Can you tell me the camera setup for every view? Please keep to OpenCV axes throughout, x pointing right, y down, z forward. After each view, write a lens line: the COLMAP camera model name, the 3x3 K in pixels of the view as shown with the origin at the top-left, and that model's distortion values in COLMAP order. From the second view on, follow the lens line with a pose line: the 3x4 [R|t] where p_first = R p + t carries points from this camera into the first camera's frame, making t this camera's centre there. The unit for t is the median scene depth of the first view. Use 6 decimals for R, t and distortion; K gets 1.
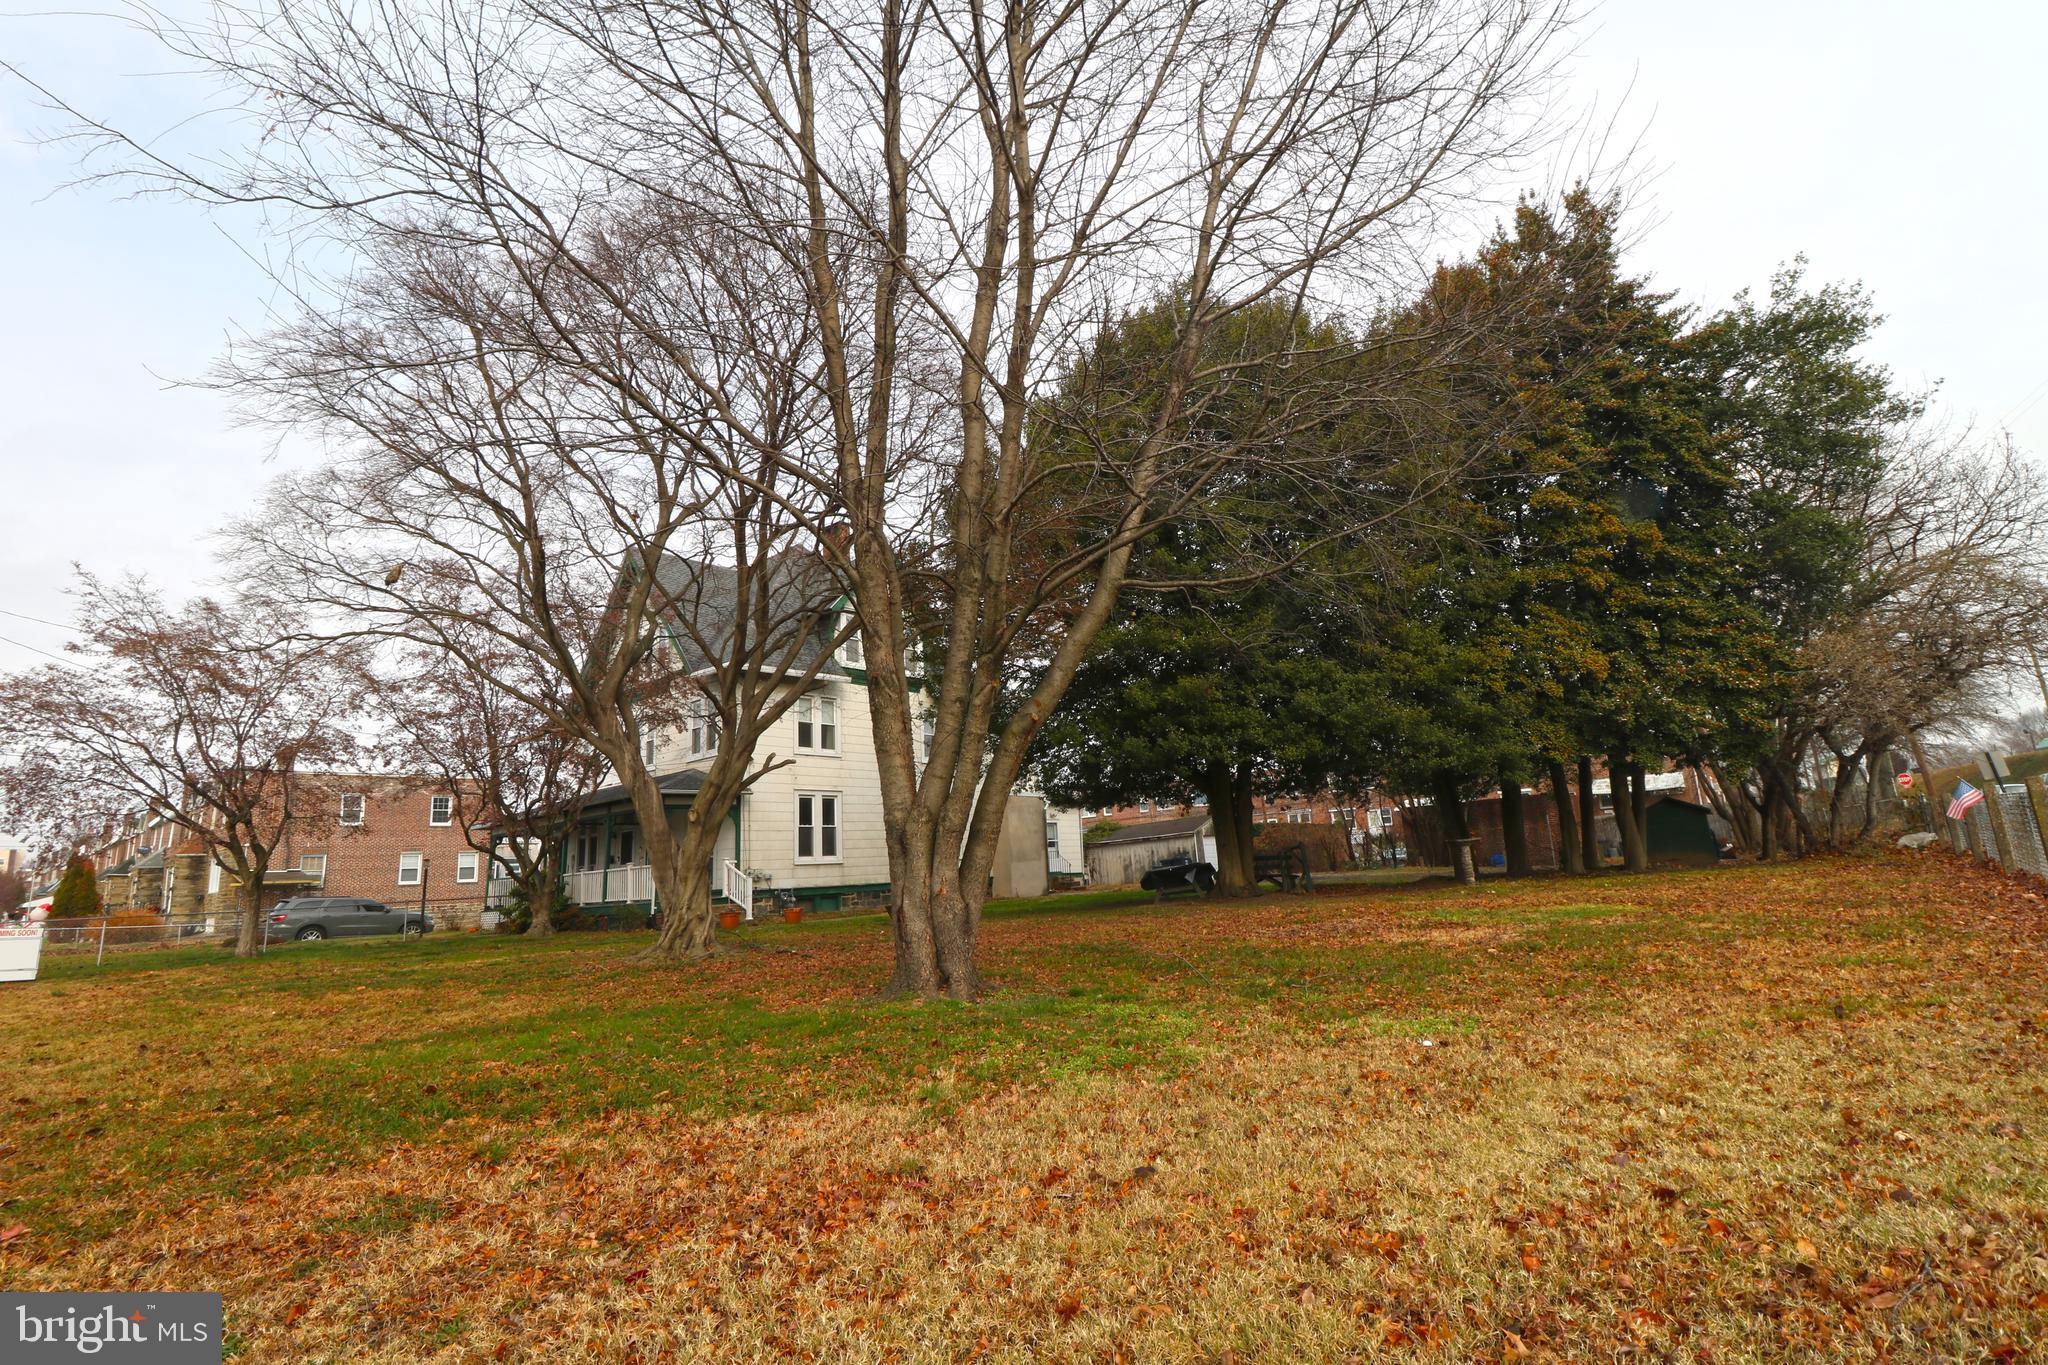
lens RADIAL K [[953.4, 0, 1035.8], [0, 953.4, 674.2], [0, 0, 1]] dist [0.001262, -0.011641]
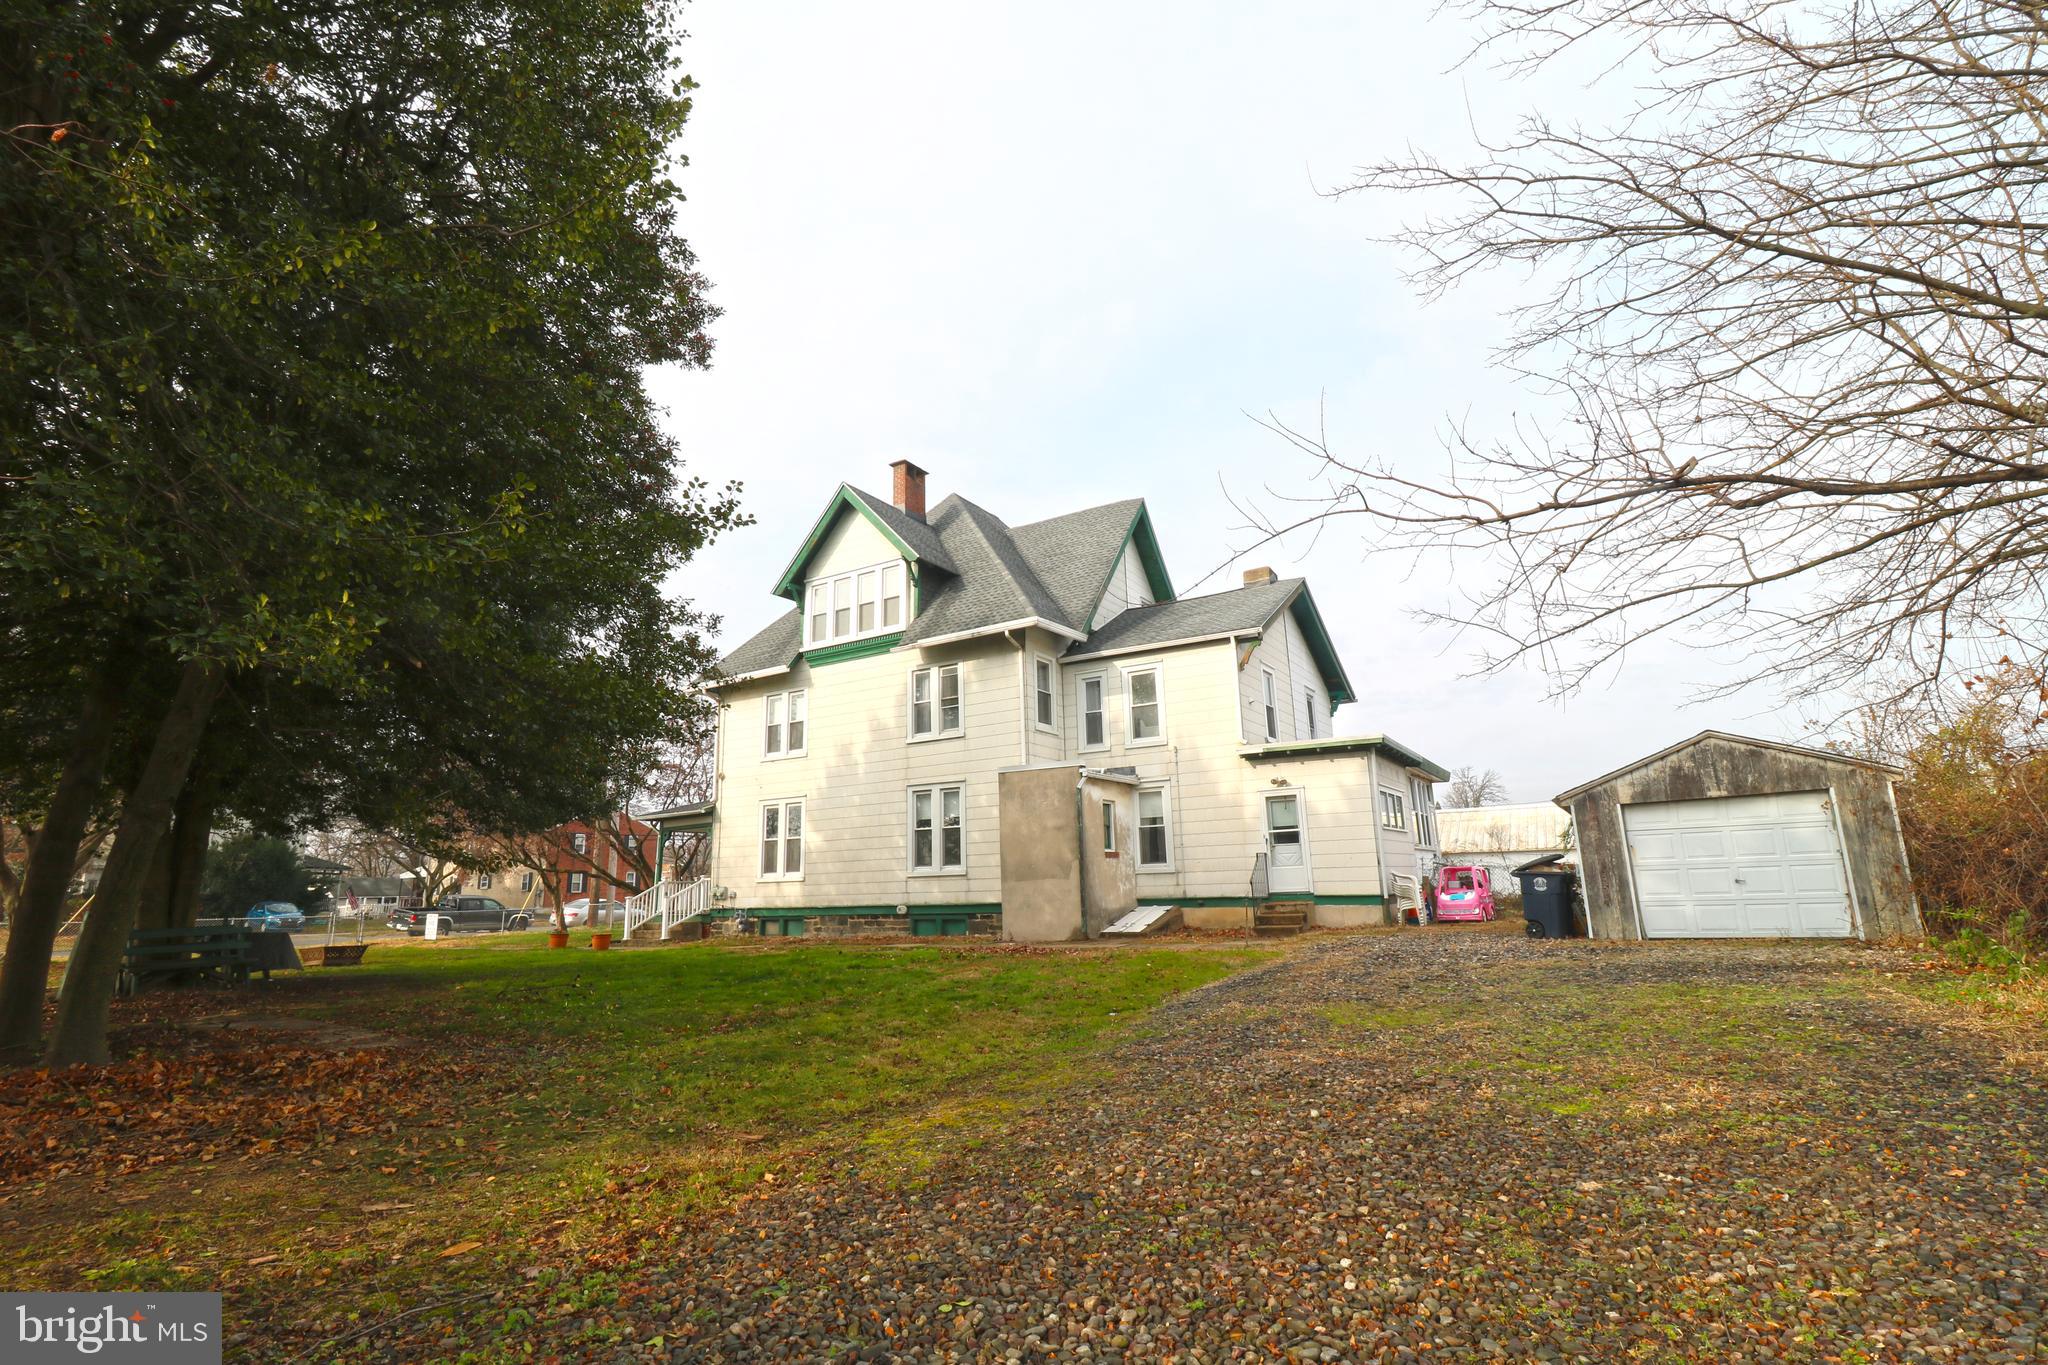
lens RADIAL K [[953.4, 0, 1035.8], [0, 953.4, 674.2], [0, 0, 1]] dist [0.001262, -0.011641]
pose [[0.171872, -0.169058, -0.970505, 0.722952], [0.218340, 0.967200, -0.129816, 0.184579], [0.960618, -0.189588, 0.203147, 1.113920]]
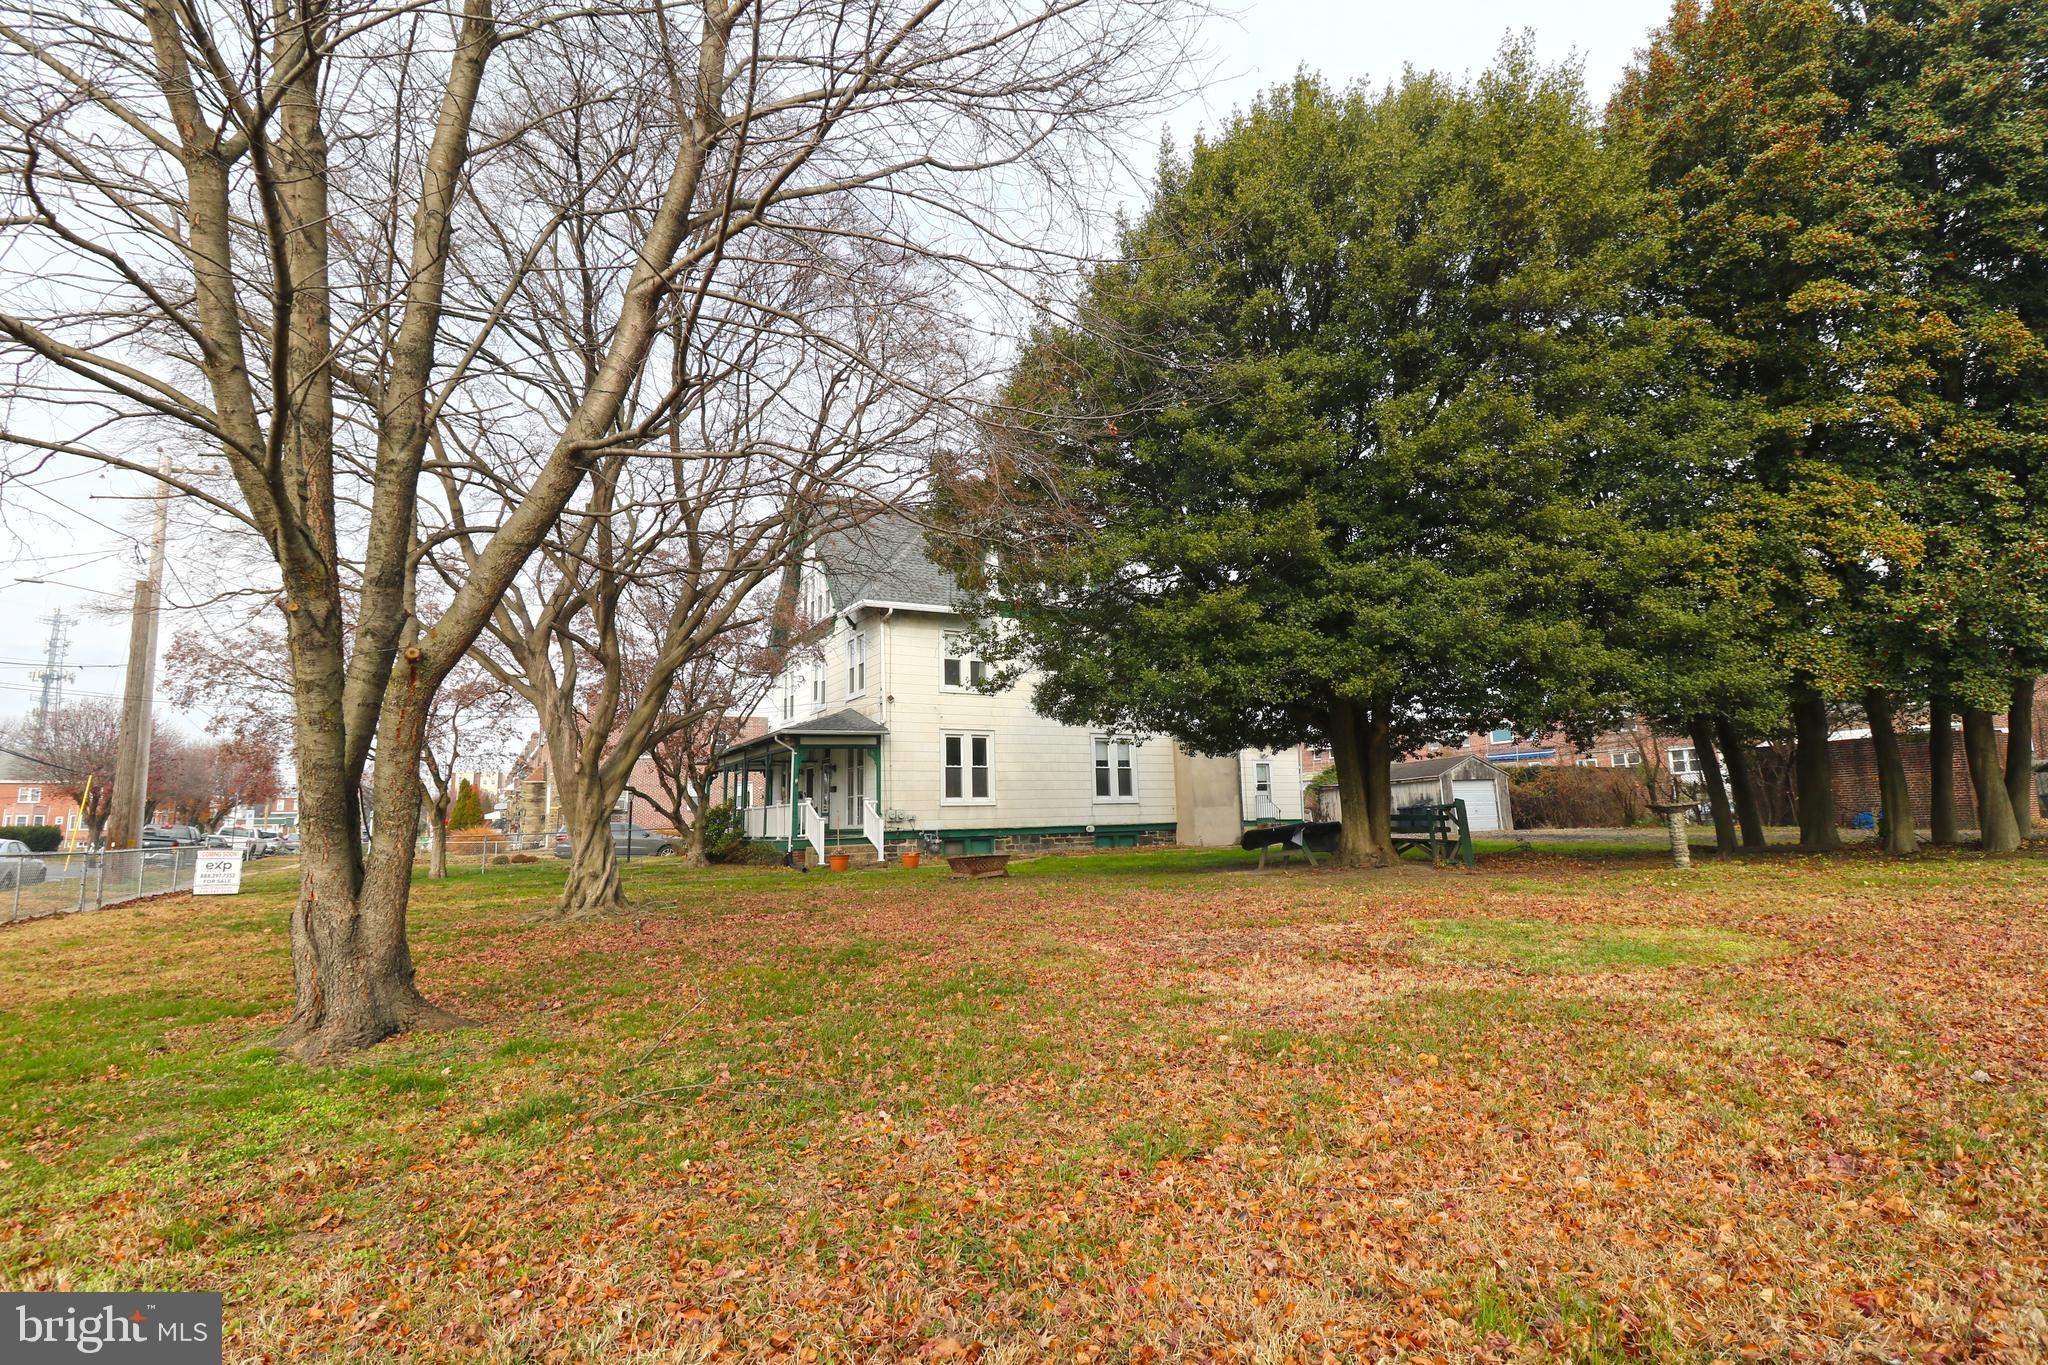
lens RADIAL K [[953.4, 0, 1035.8], [0, 953.4, 674.2], [0, 0, 1]] dist [0.001262, -0.011641]
pose [[0.942941, -0.018719, -0.332434, 0.165339], [0.042087, 0.997111, 0.063233, 0.008216], [0.330290, -0.073616, 0.941004, 0.125596]]
